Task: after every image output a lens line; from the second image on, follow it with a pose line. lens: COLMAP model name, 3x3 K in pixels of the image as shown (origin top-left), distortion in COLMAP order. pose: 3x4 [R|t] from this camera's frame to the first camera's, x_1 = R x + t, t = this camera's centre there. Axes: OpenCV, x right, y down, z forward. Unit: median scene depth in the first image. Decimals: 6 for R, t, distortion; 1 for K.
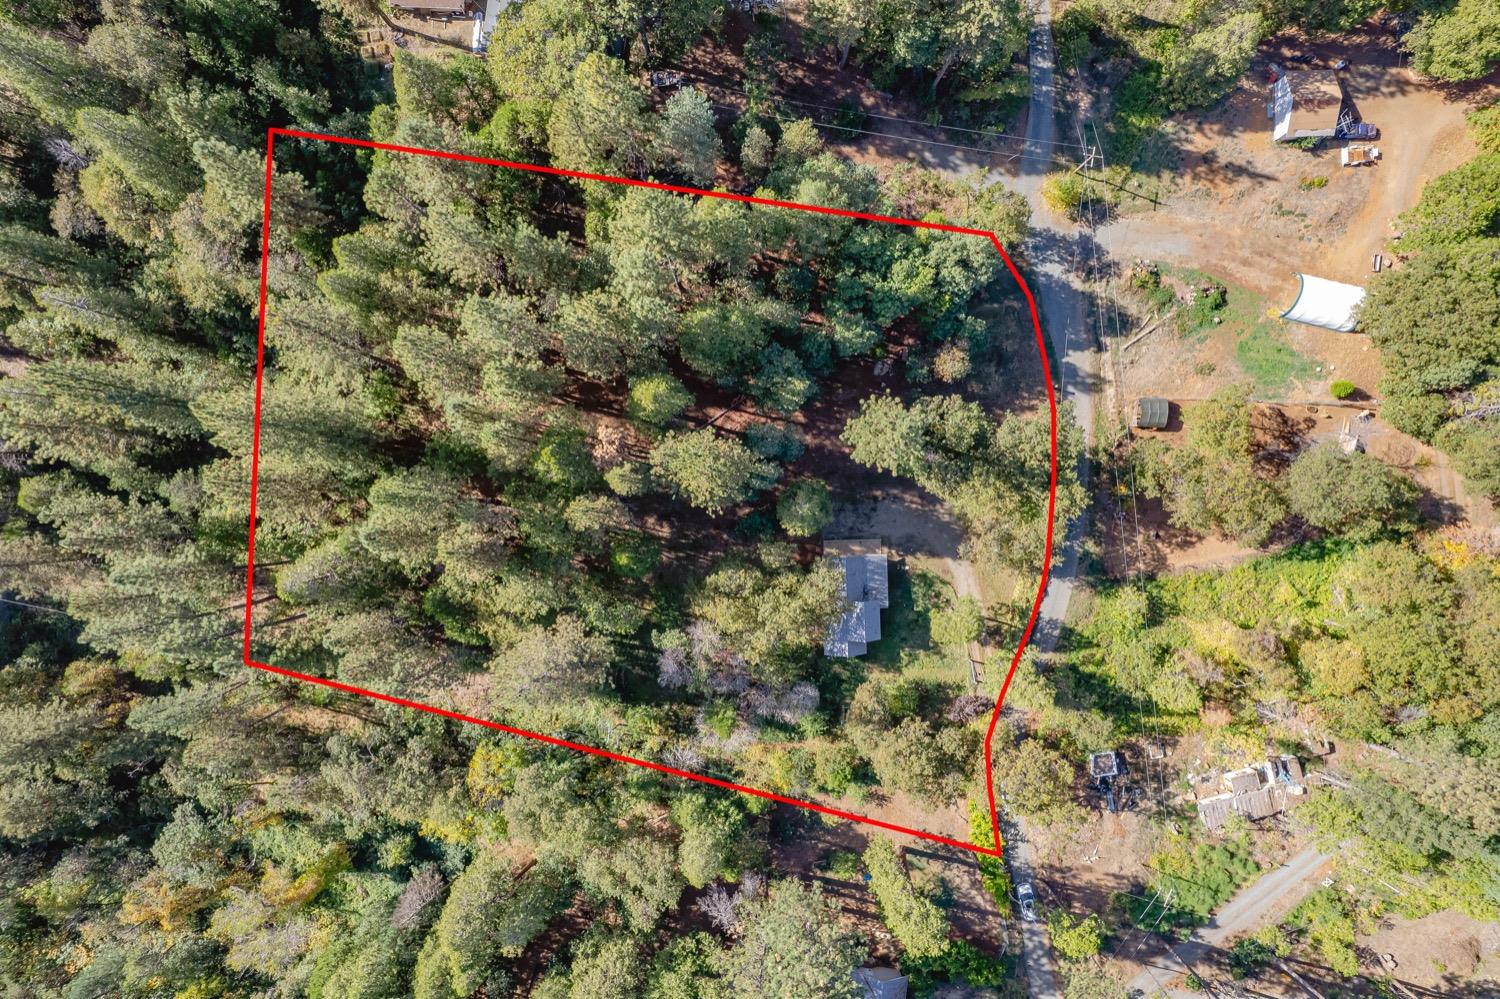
lens RADIAL K [[959.1, 0, 739.7], [0, 959.1, 504.4], [0, 0, 1]] dist [-0.083785, 0.074013]
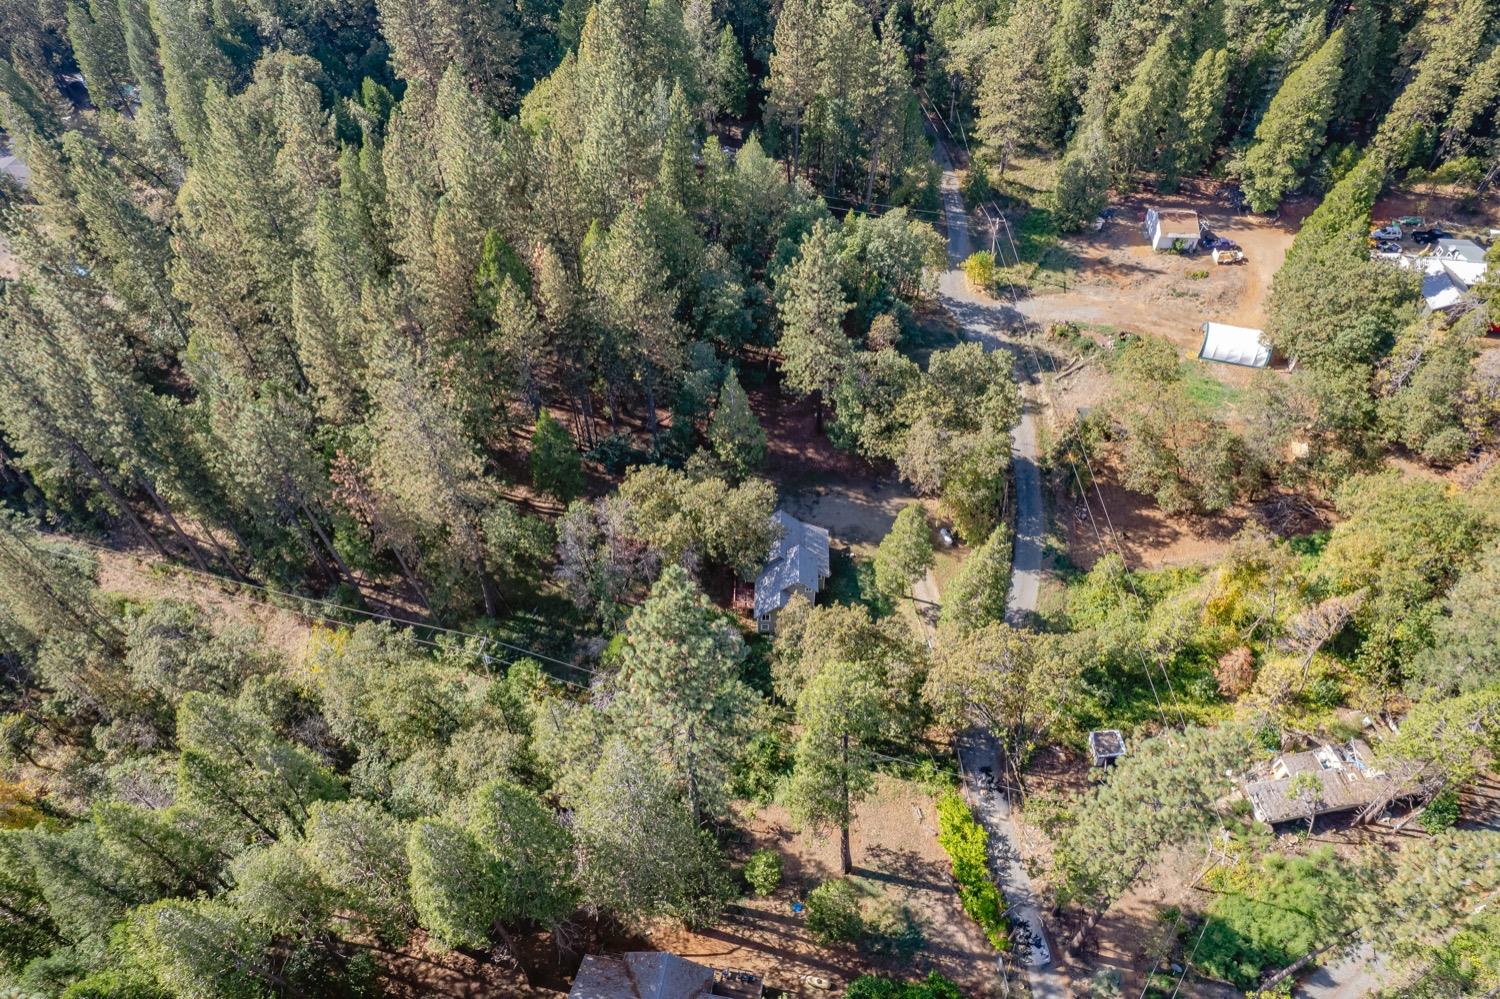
lens RADIAL K [[959.1, 0, 739.7], [0, 959.1, 504.4], [0, 0, 1]] dist [-0.083785, 0.074013]
pose [[0.997273, 0.054479, -0.049787, 0.112900], [-0.073783, 0.751145, -0.656001, 0.640788], [0.001659, 0.657885, 0.753116, 0.288657]]
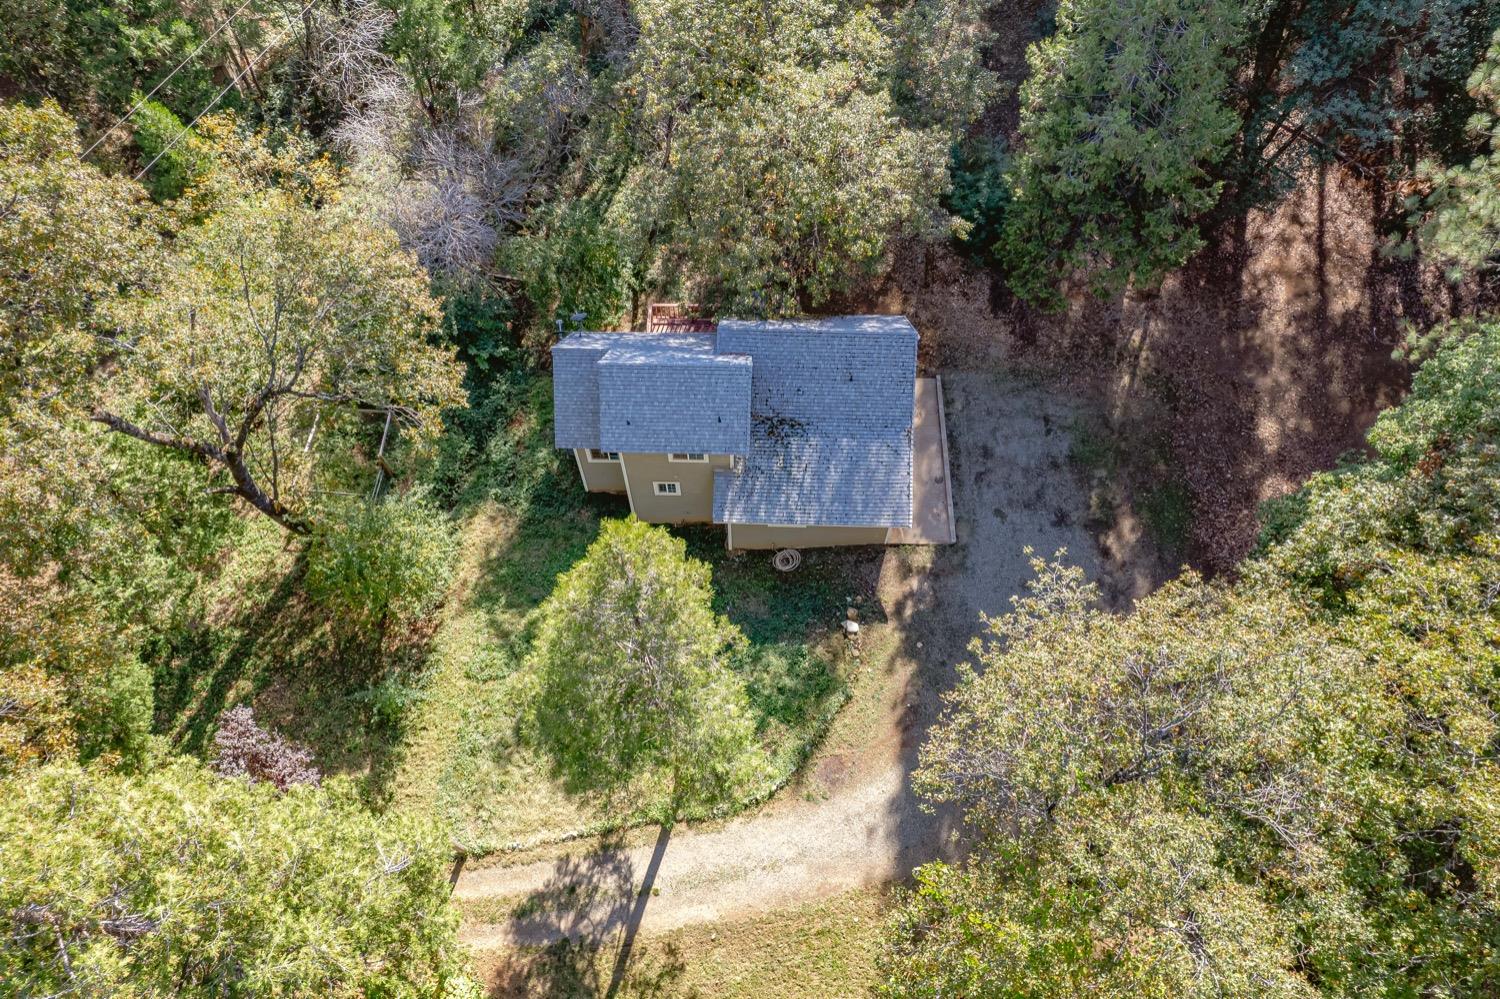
lens RADIAL K [[978.0, 0, 732.6], [0, 978.0, 501.6], [0, 0, 1]] dist [-0.083437, 0.077934]
pose [[-0.060081, 0.873702, -0.482736, 0.281116], [-0.998138, -0.047483, 0.038288, 0.092449], [0.010530, 0.484138, 0.874928, 0.754024]]
